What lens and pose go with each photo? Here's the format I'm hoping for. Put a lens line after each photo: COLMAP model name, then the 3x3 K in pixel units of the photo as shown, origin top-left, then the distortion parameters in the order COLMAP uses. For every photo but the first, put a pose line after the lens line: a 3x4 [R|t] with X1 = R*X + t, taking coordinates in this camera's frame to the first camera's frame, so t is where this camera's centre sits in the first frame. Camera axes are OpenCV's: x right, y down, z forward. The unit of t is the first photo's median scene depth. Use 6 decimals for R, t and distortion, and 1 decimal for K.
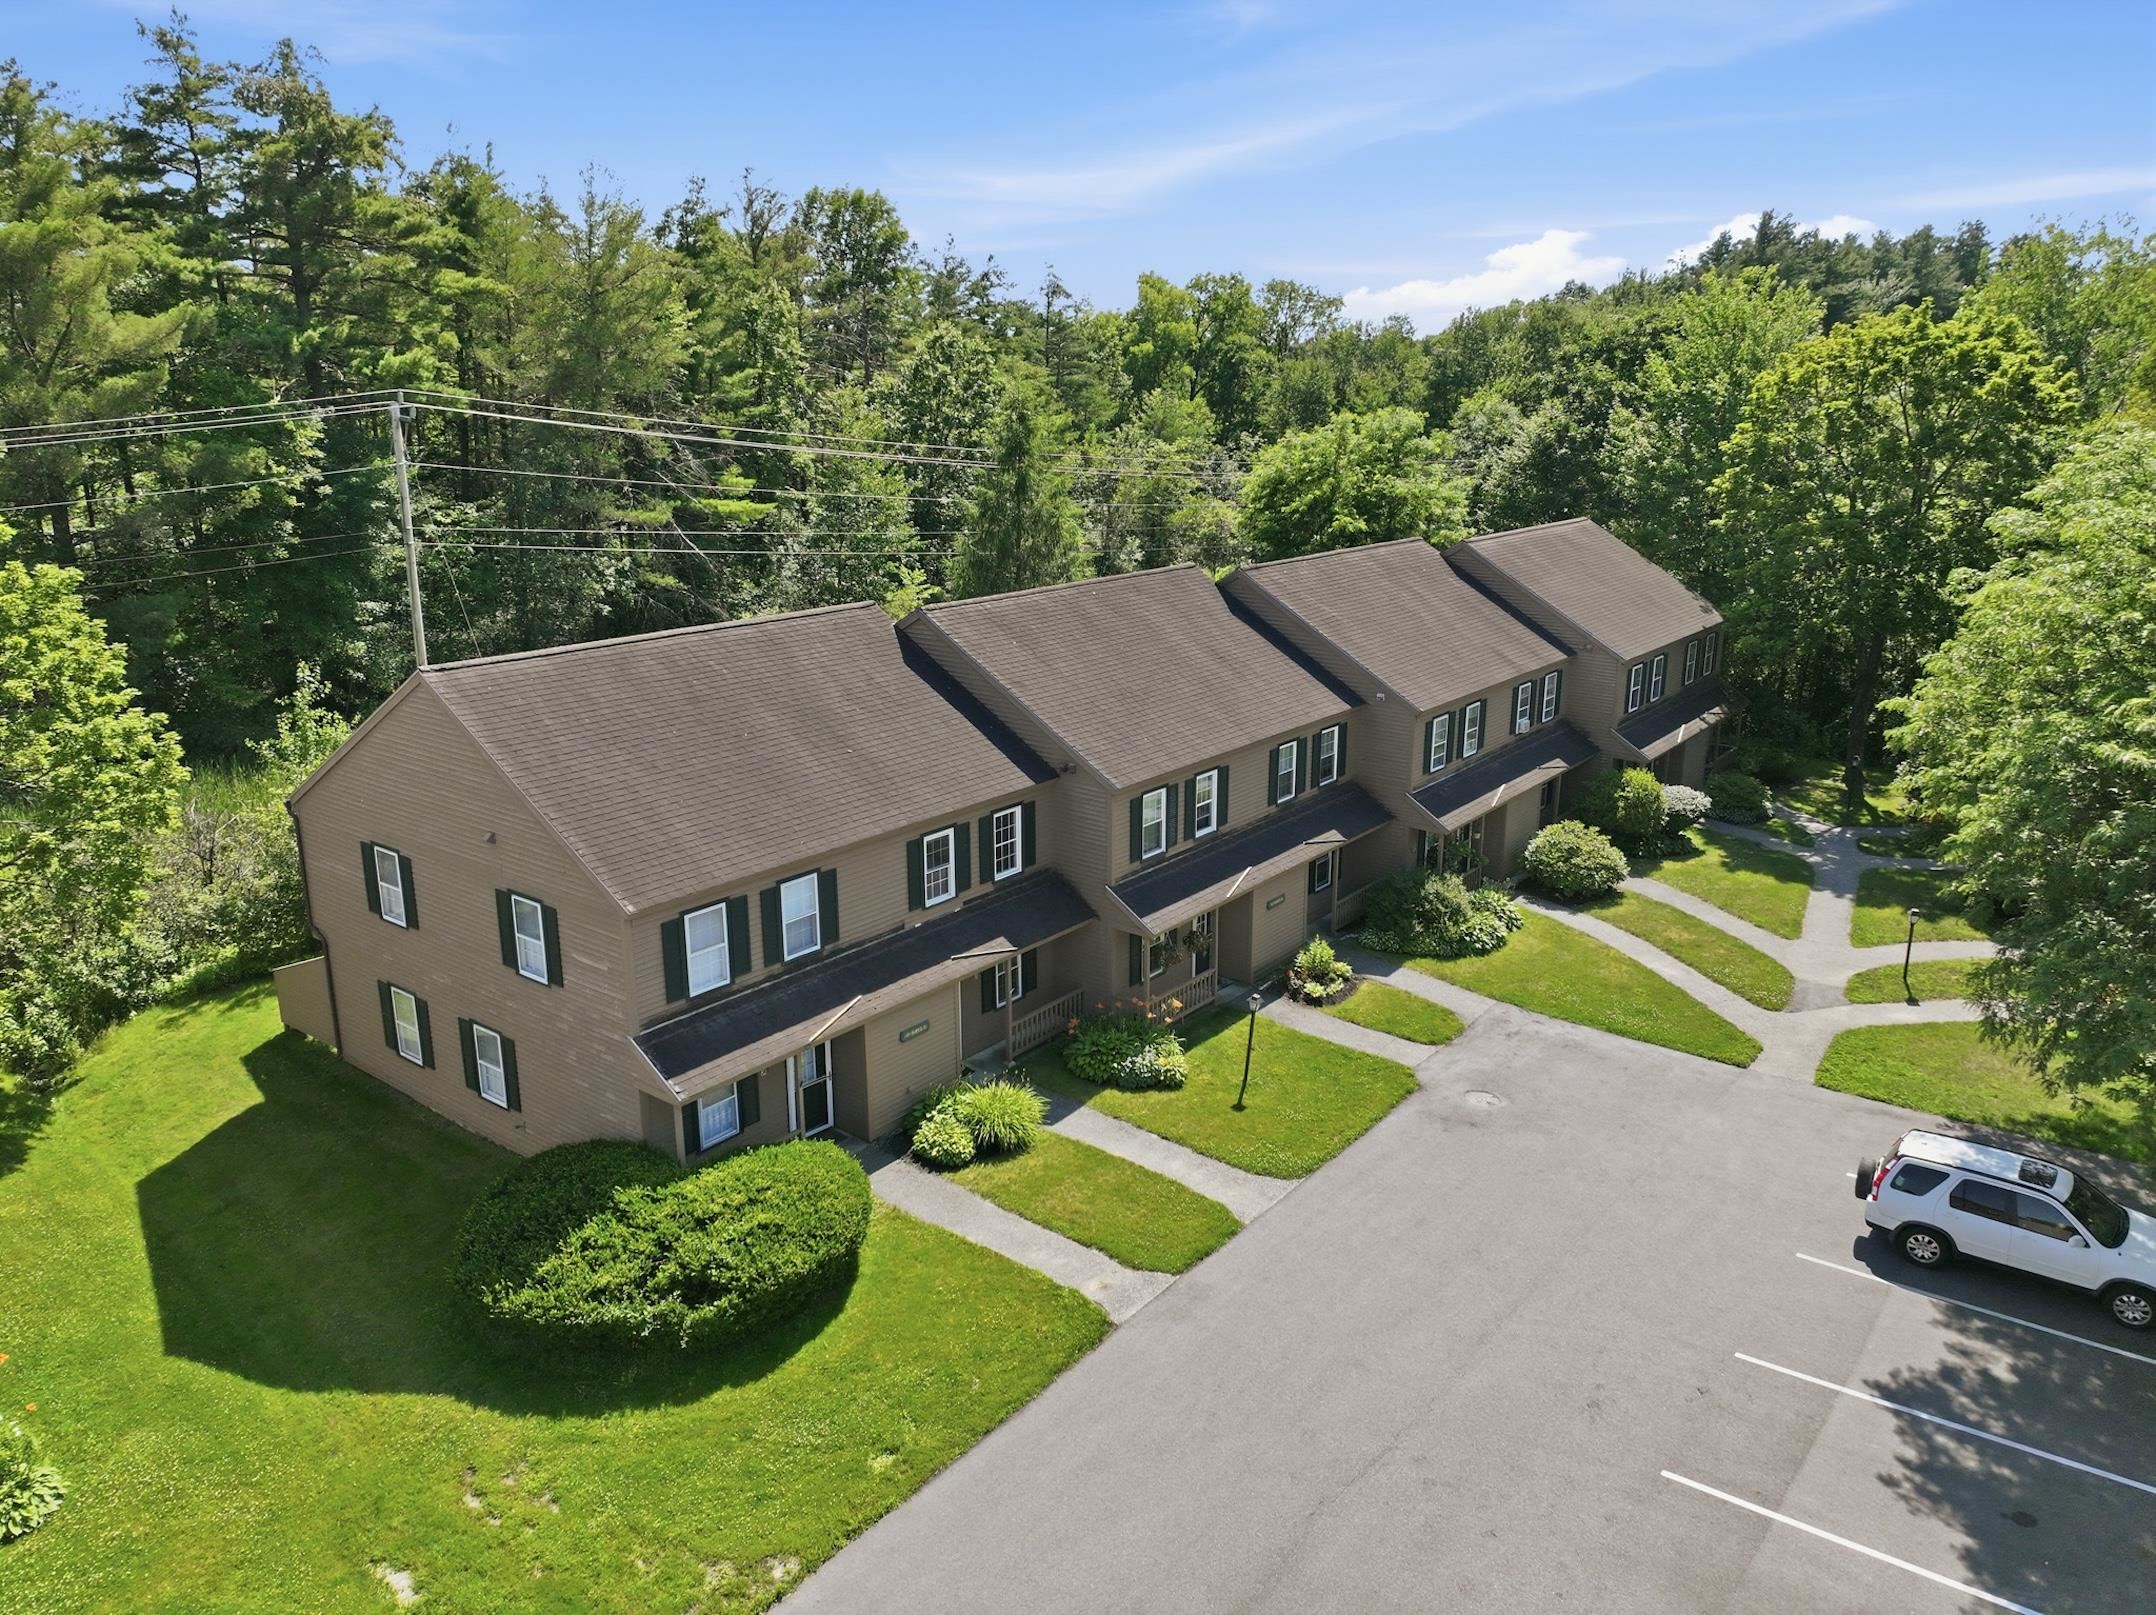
lens RADIAL K [[1522.5, 0, 1085.3], [0, 1522.5, 806.6], [0, 0, 1]] dist [0.005666, 0.000265]
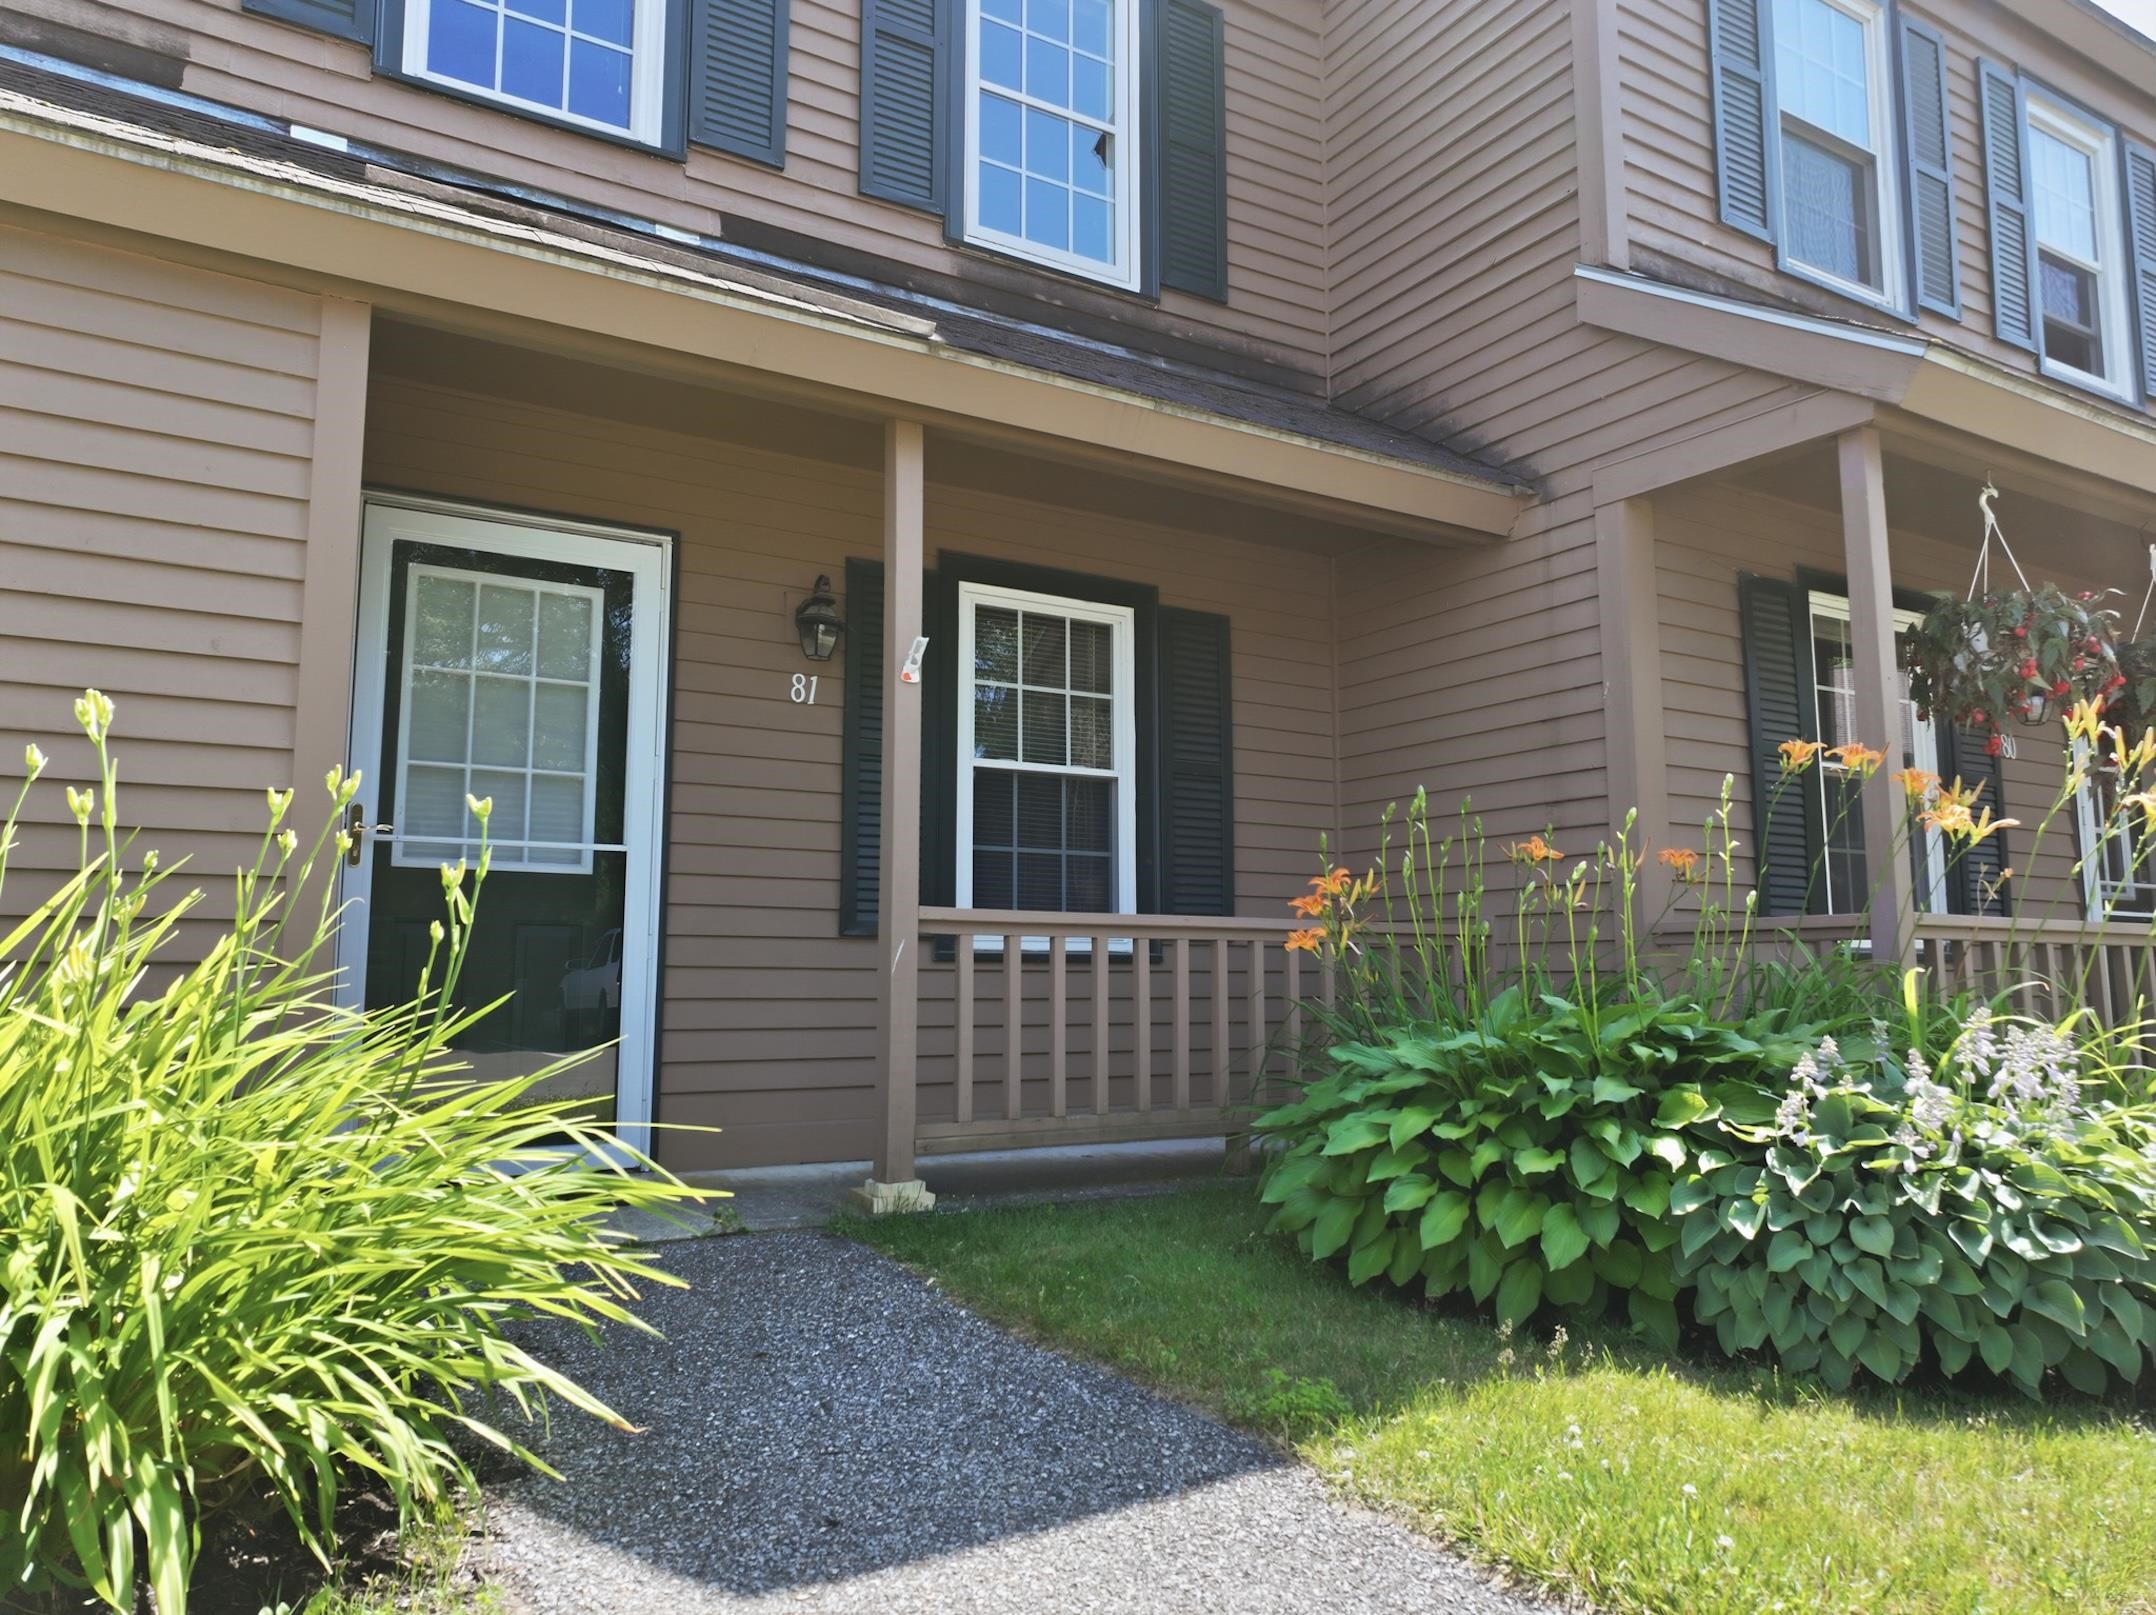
lens RADIAL K [[1522.5, 0, 1085.3], [0, 1522.5, 806.6], [0, 0, 1]] dist [0.005666, 0.000265]
pose [[0.936477, -0.044136, -0.347942, 0.020384], [-0.092392, 0.925967, -0.366128, 0.192933], [0.338342, 0.375017, 0.863068, 0.902547]]
